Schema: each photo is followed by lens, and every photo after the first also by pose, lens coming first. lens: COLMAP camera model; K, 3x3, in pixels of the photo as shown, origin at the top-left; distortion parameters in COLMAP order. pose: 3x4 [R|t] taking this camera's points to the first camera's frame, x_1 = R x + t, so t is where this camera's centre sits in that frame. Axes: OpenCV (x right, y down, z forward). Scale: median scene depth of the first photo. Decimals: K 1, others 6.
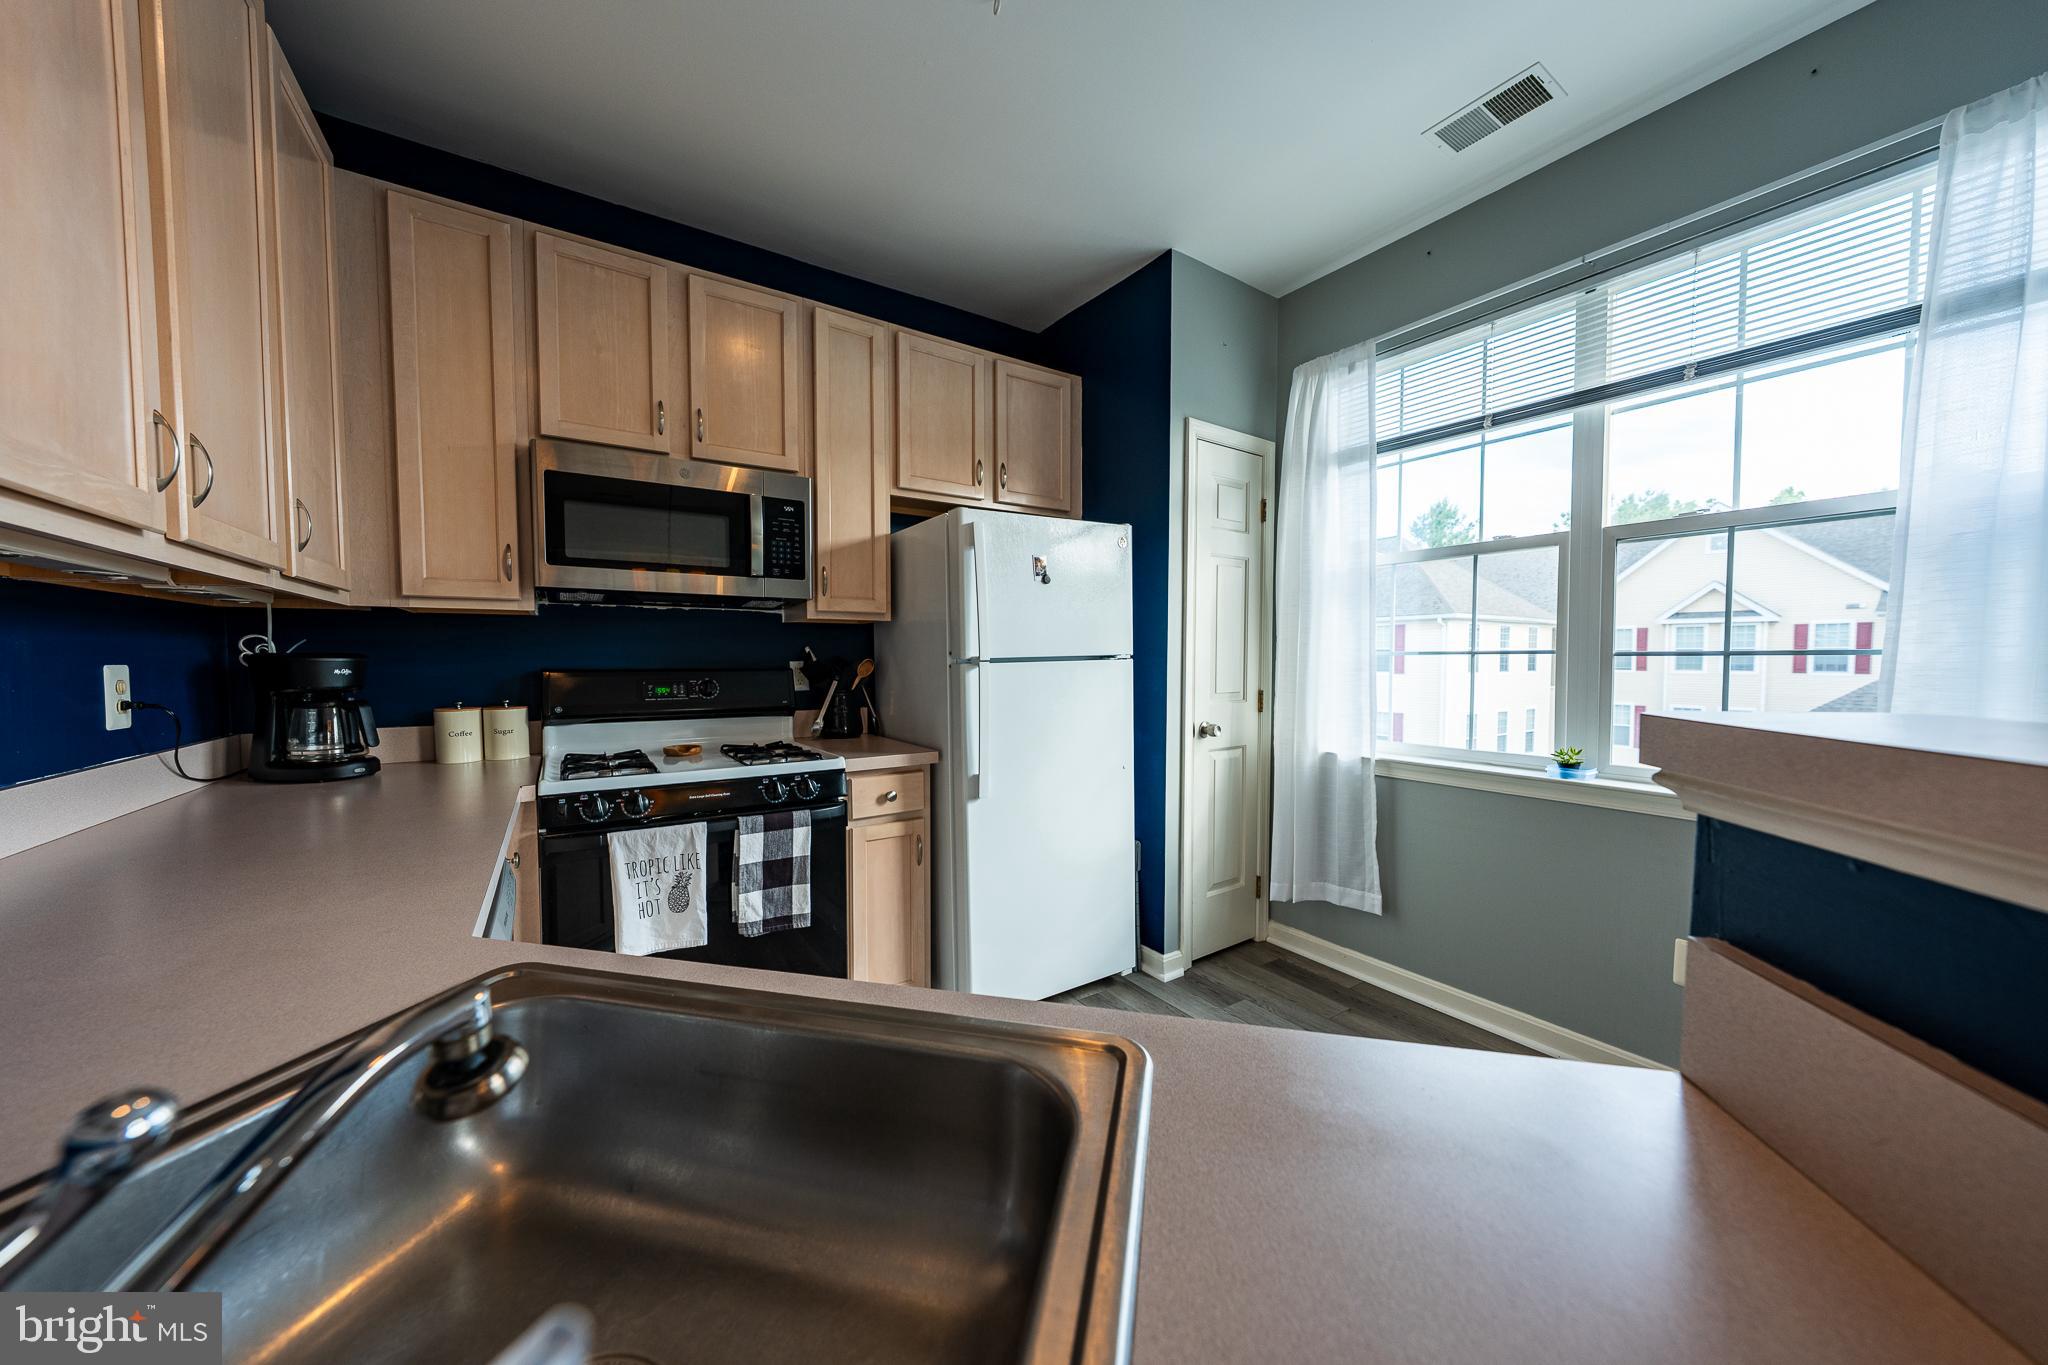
lens RADIAL K [[693.0, 0, 1021.2], [0, 693.0, 686.6], [0, 0, 1]] dist [-0.000142, -0.000026]
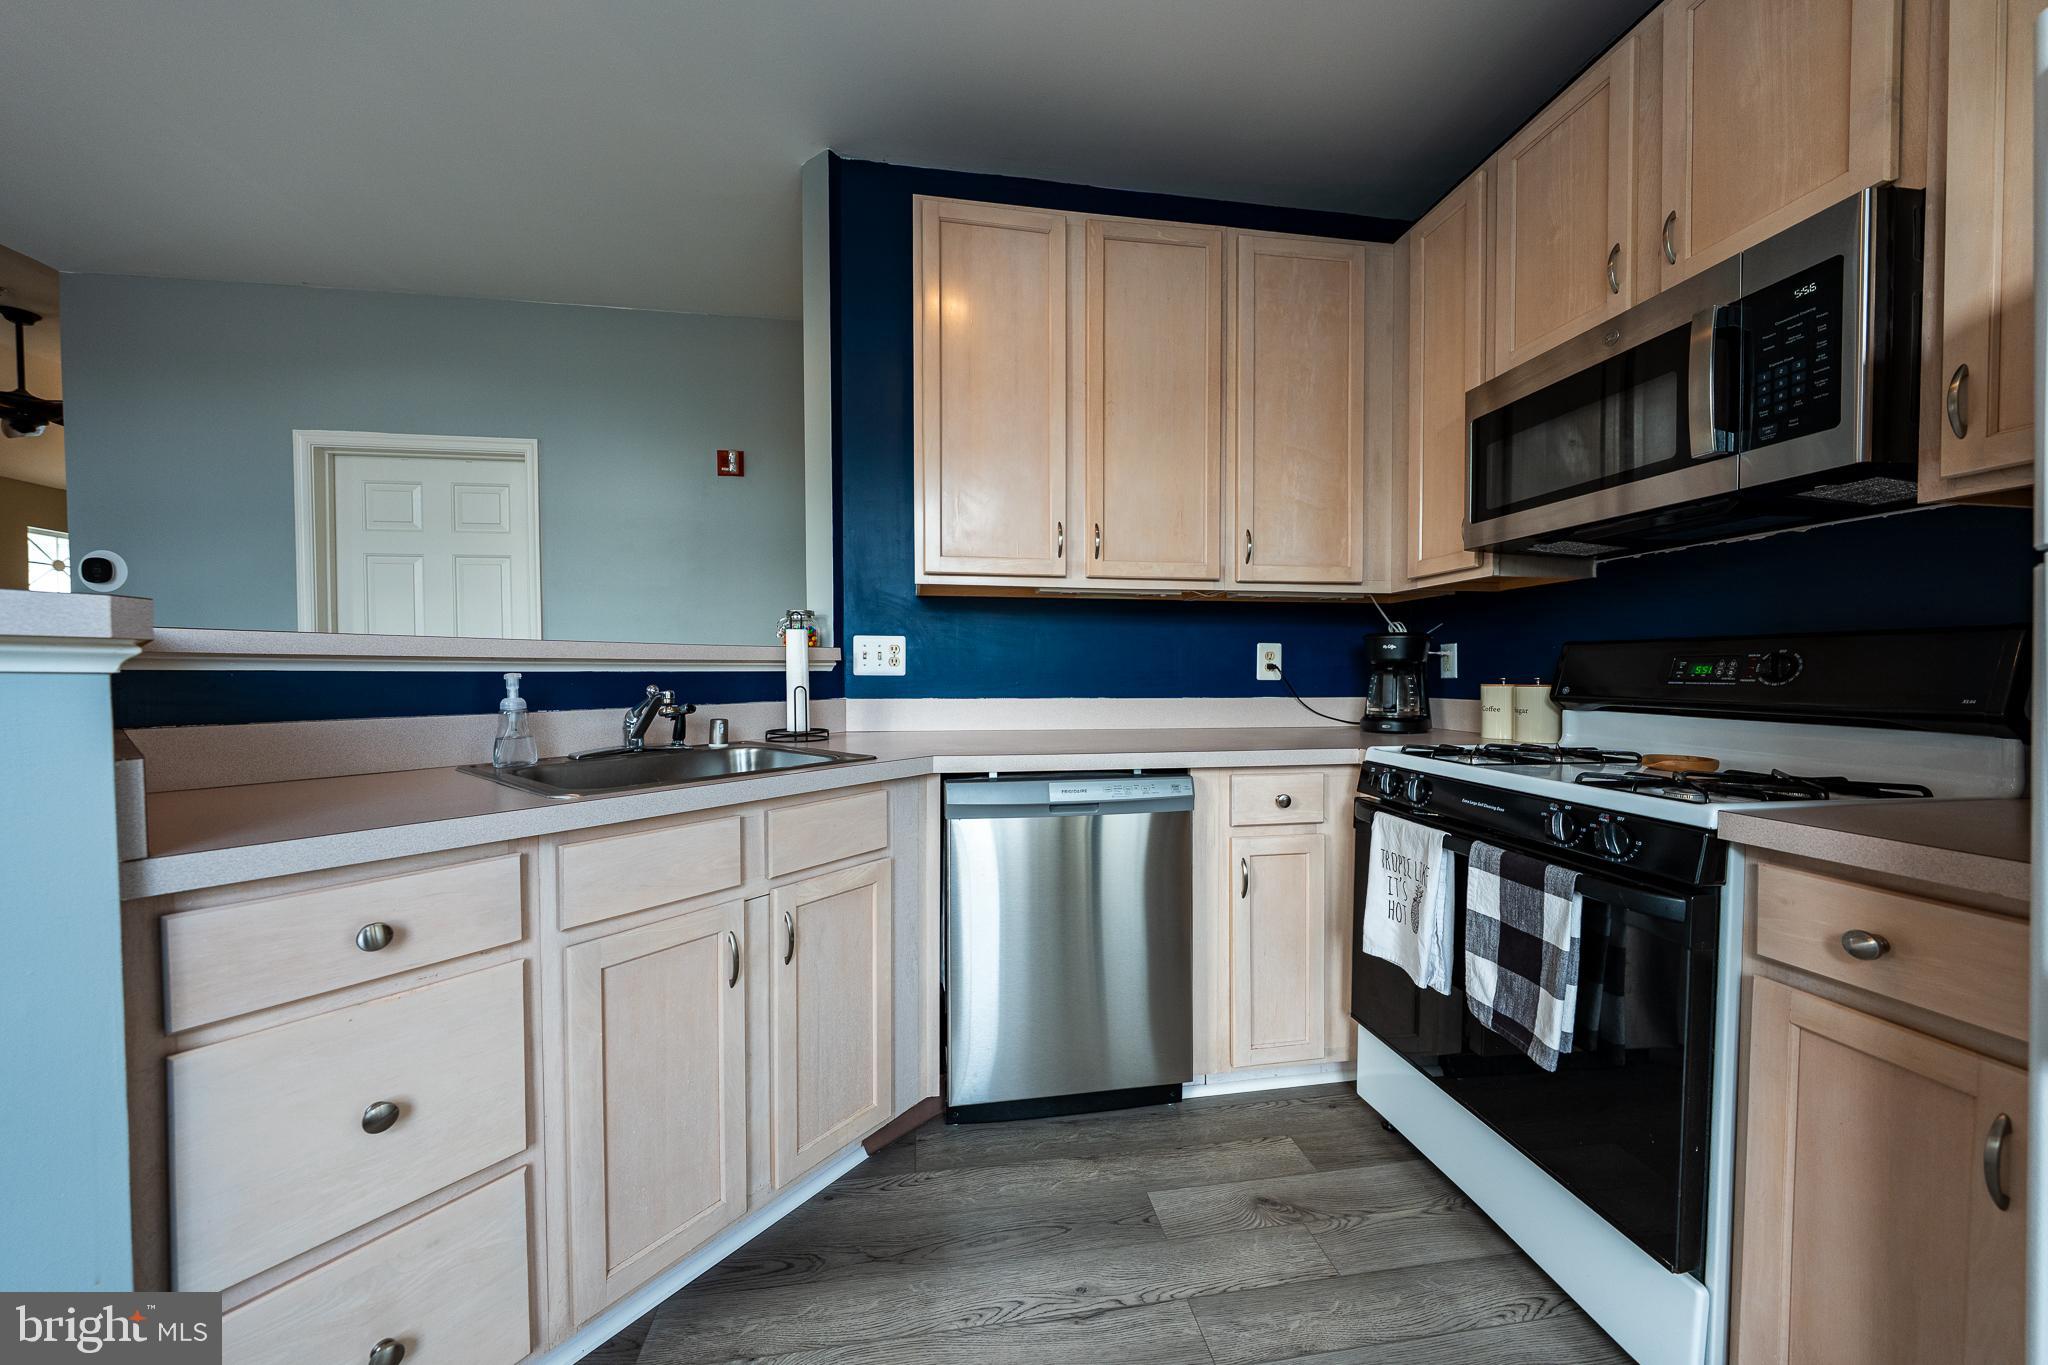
lens RADIAL K [[693.0, 0, 1021.2], [0, 693.0, 686.6], [0, 0, 1]] dist [-0.000142, -0.000026]
pose [[-0.426085, 0.020132, -0.904459, 0.329770], [-0.038550, 0.998440, 0.040385, 0.019420], [0.903861, 0.052074, -0.424645, 0.709407]]
